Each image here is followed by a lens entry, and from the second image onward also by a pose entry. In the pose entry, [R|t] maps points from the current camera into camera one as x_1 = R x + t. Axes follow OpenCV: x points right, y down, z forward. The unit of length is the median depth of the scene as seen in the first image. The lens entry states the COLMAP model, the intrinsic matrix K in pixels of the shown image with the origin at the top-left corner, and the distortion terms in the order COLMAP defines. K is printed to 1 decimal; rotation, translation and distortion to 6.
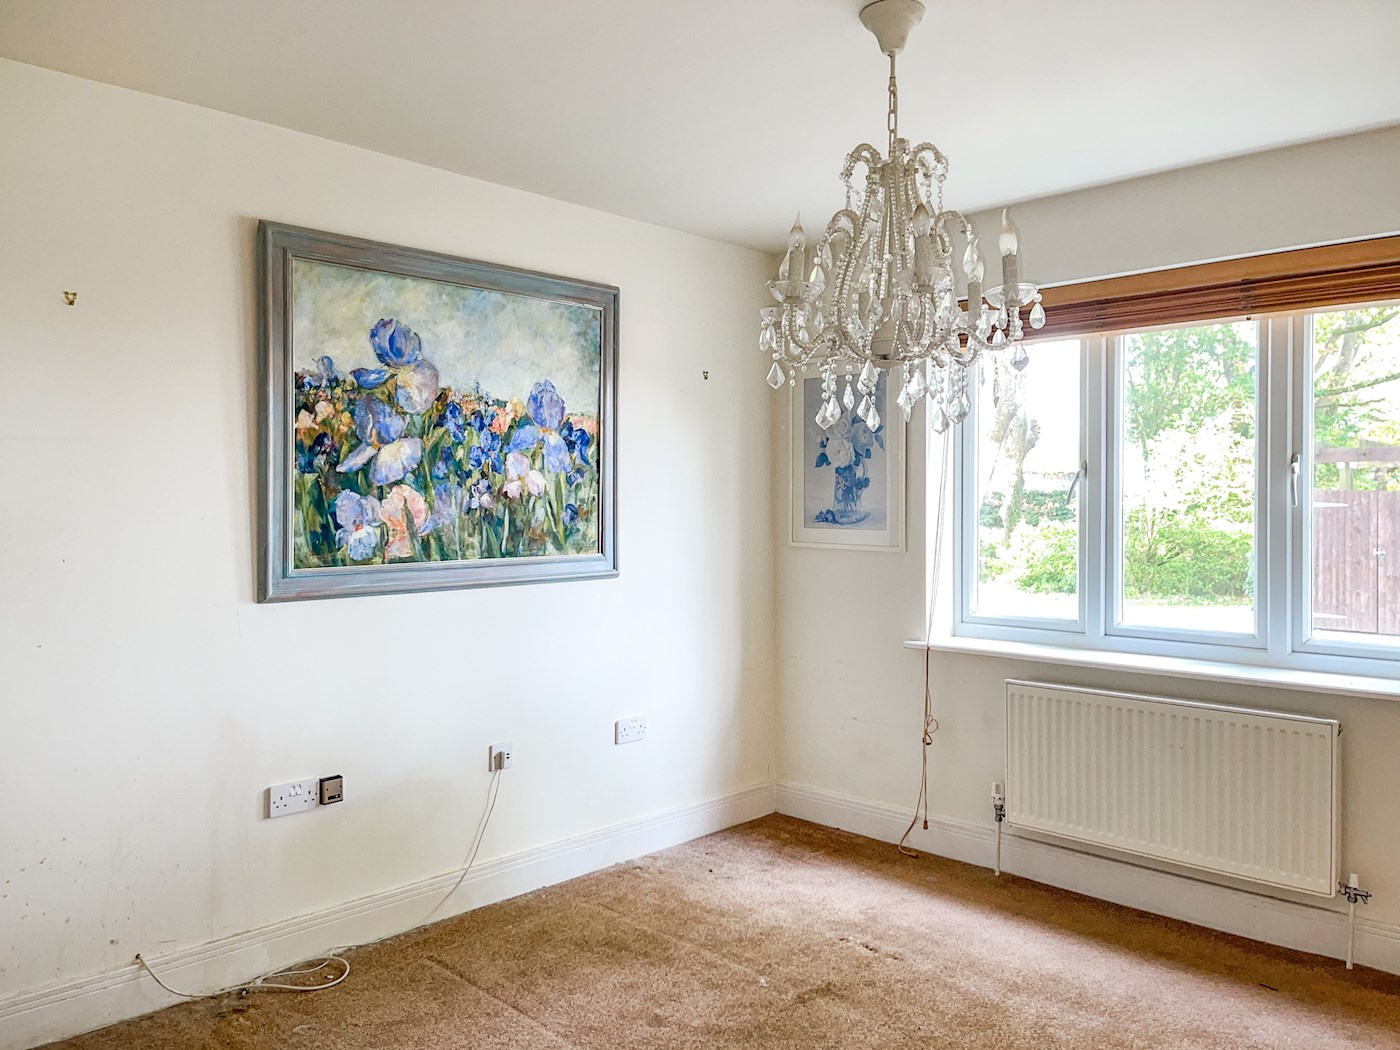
lens RADIAL K [[1079.1, 0, 696.4], [0, 1079.1, 515.2], [0, 0, 1]] dist [0.000456, -0.004870]
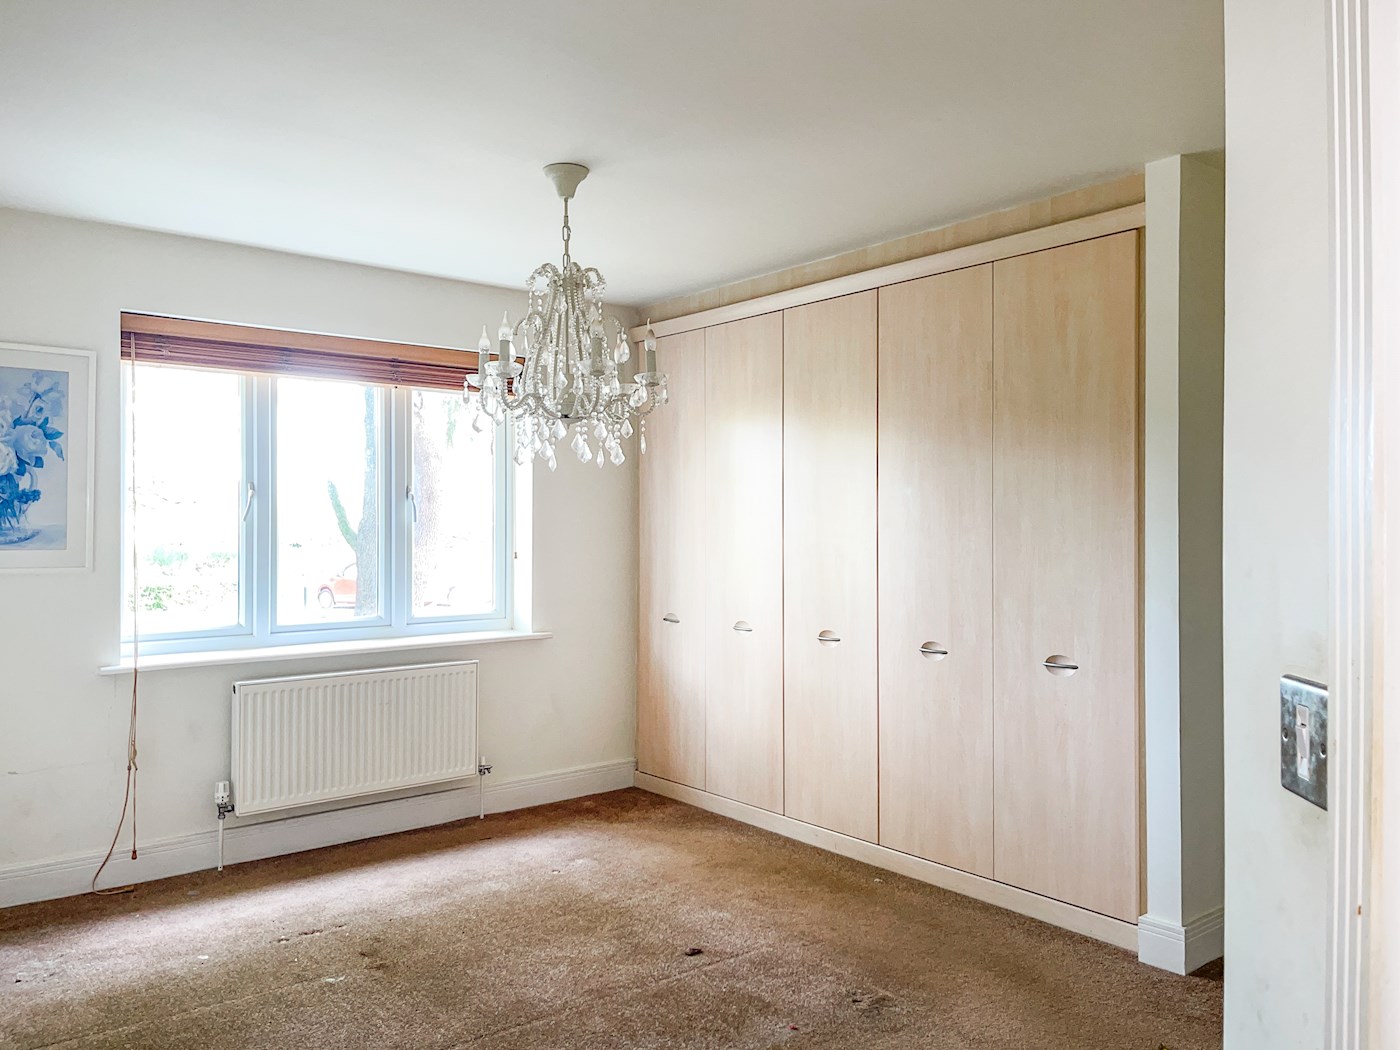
lens RADIAL K [[1070.4, 0, 703.5], [0, 1070.4, 530.3], [0, 0, 1]] dist [0.003882, -0.005630]
pose [[0.084920, -0.005198, 0.996374, -0.729102], [0.010195, 0.999939, 0.004348, -0.000503], [-0.996336, 0.009789, 0.084968, 0.434077]]
